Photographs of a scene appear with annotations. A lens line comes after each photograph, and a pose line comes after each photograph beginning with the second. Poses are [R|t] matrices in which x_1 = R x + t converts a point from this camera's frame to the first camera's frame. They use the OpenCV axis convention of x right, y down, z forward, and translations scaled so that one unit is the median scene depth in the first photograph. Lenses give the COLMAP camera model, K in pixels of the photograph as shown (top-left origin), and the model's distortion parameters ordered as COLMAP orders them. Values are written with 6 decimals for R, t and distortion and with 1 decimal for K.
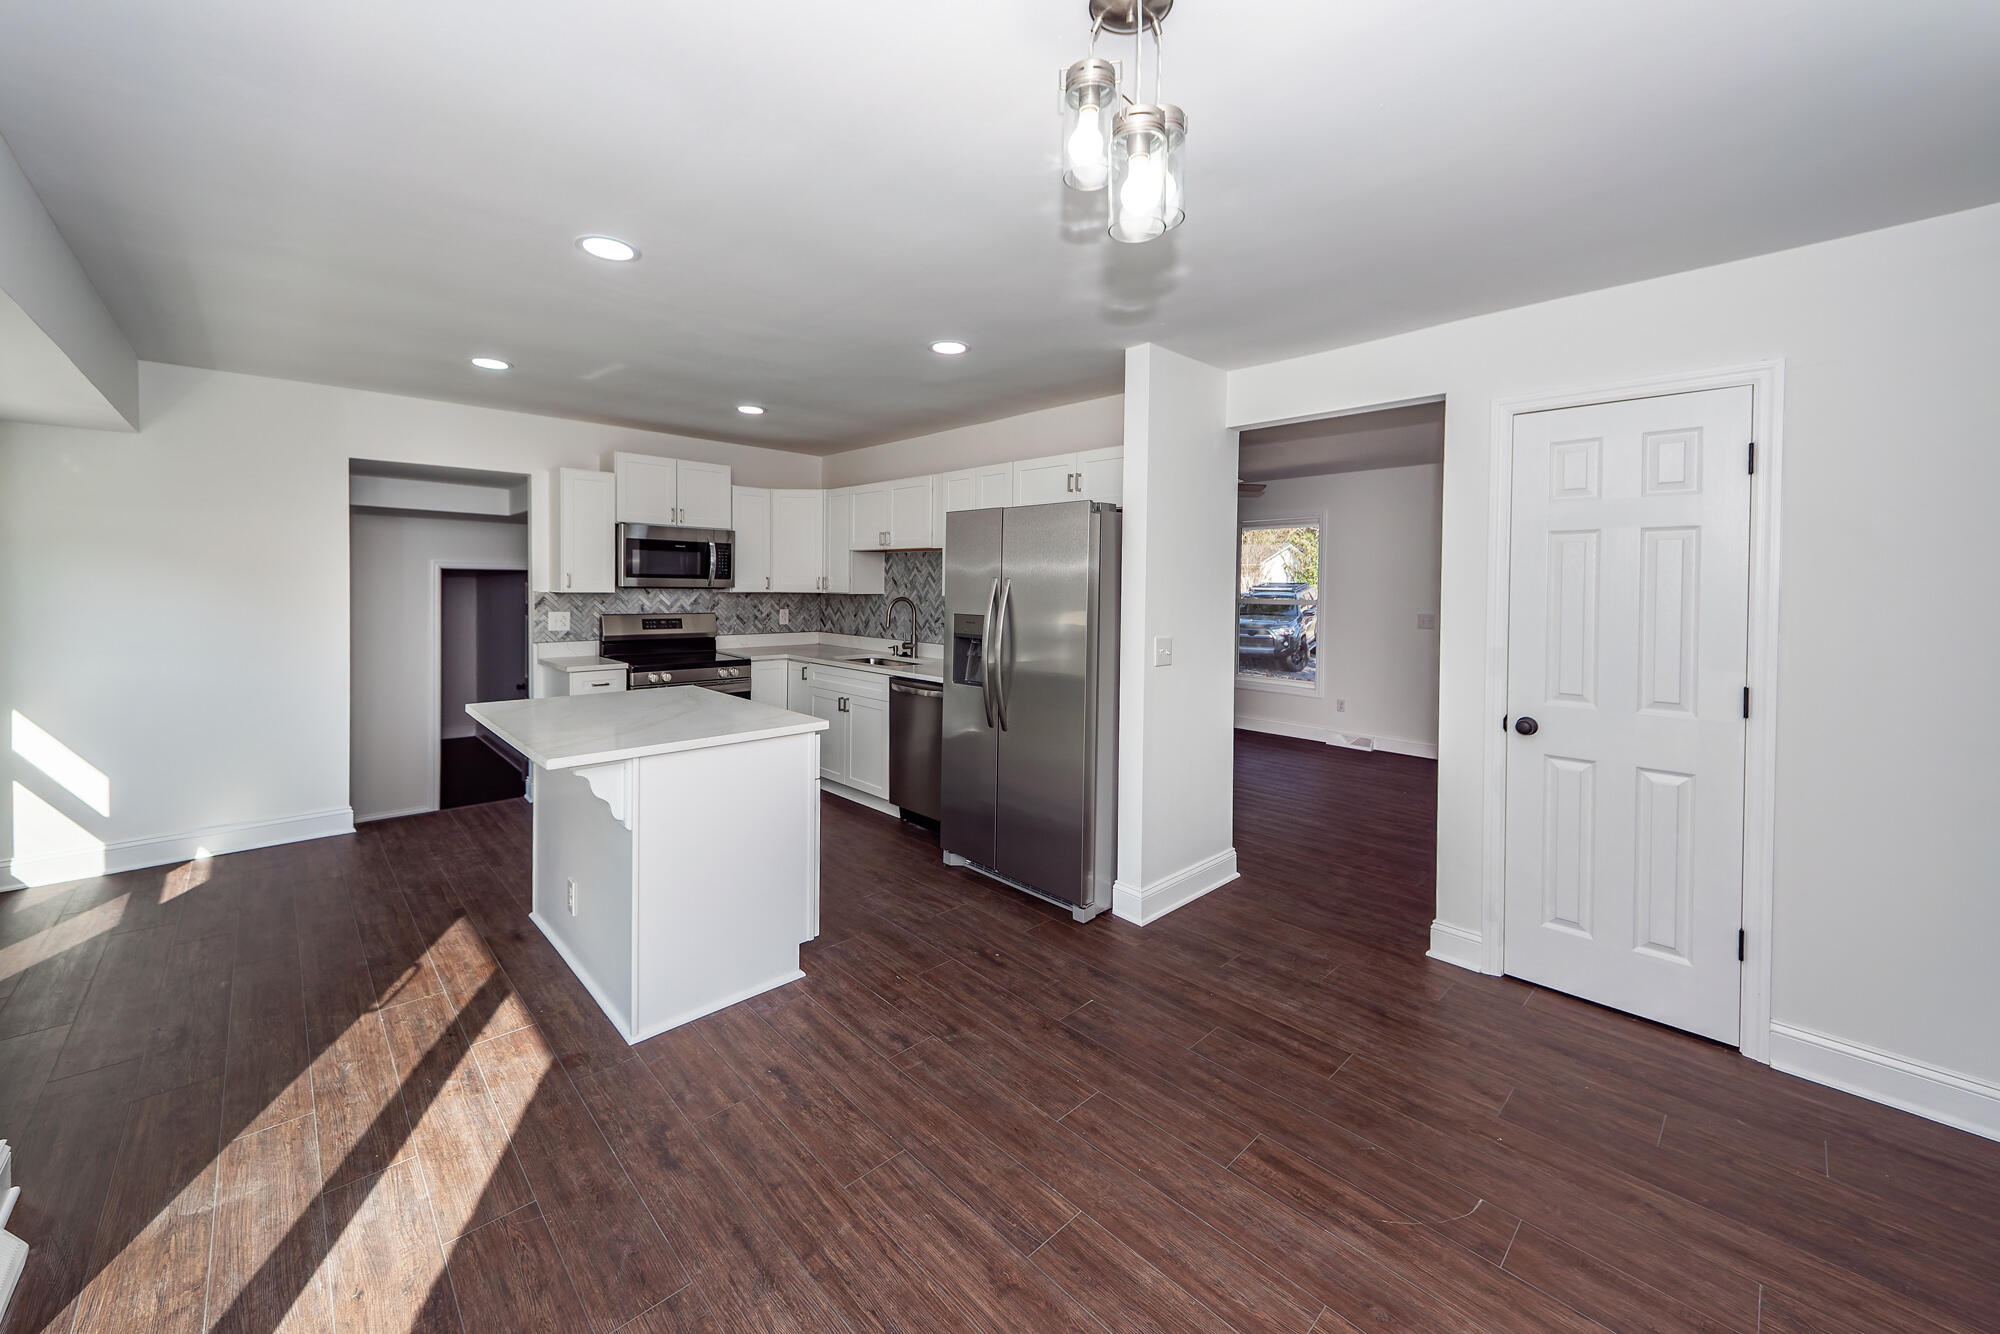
lens RADIAL K [[760.5, 0, 978.3], [0, 760.5, 602.0], [0, 0, 1]] dist [0.014089, -0.006207]
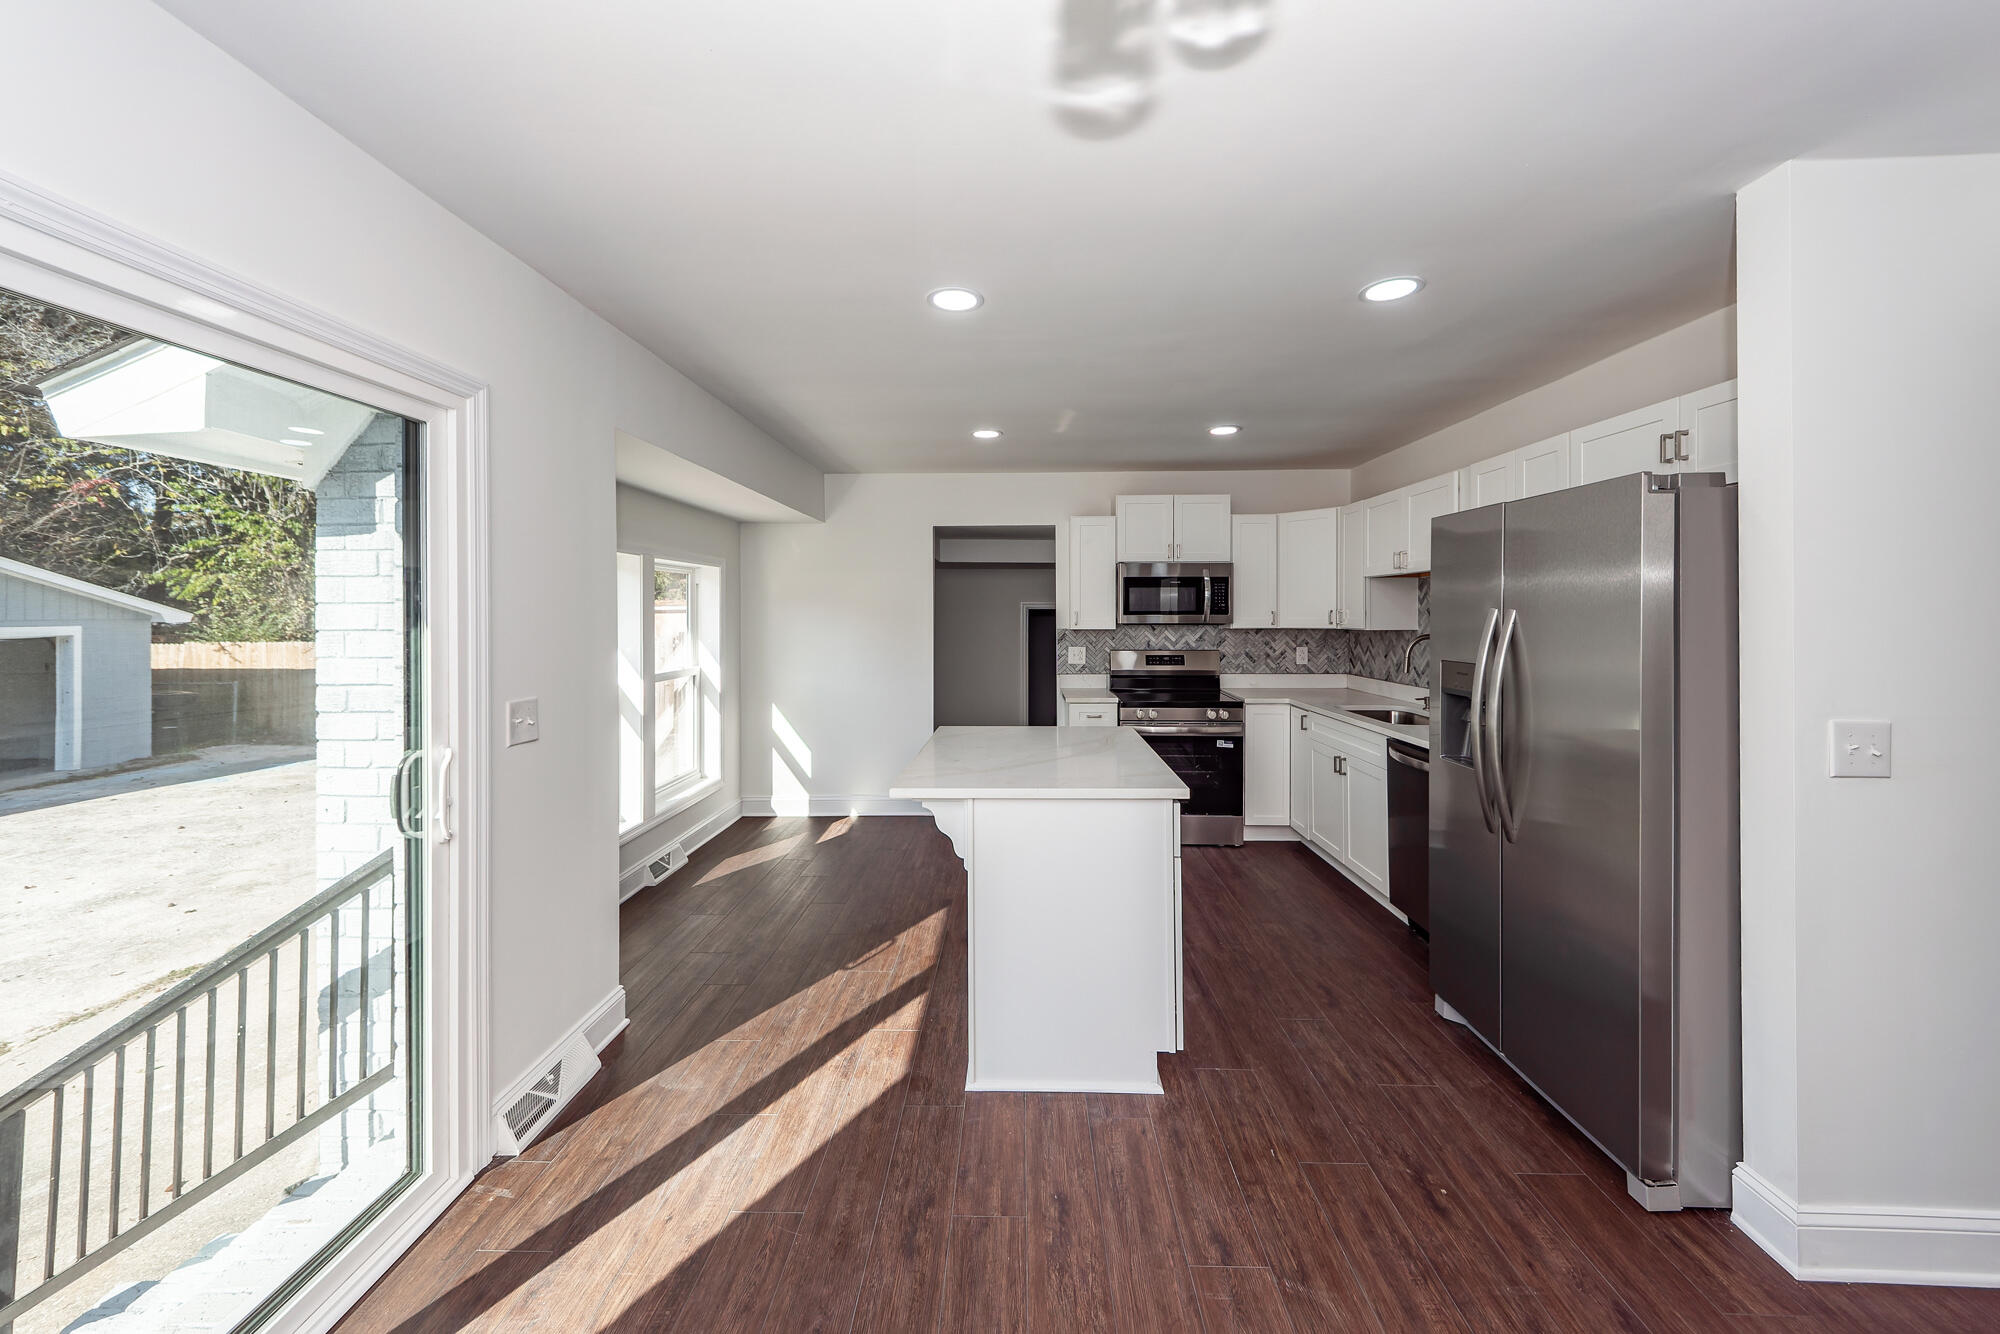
lens RADIAL K [[742.4, 0, 1003.0], [0, 742.4, 617.5], [0, 0, 1]] dist [0.032780, -0.012049]
pose [[0.709355, -0.011158, -0.704763, 0.195727], [-0.004747, 0.999776, -0.020607, -0.009712], [0.704835, 0.017964, 0.709143, 0.241274]]
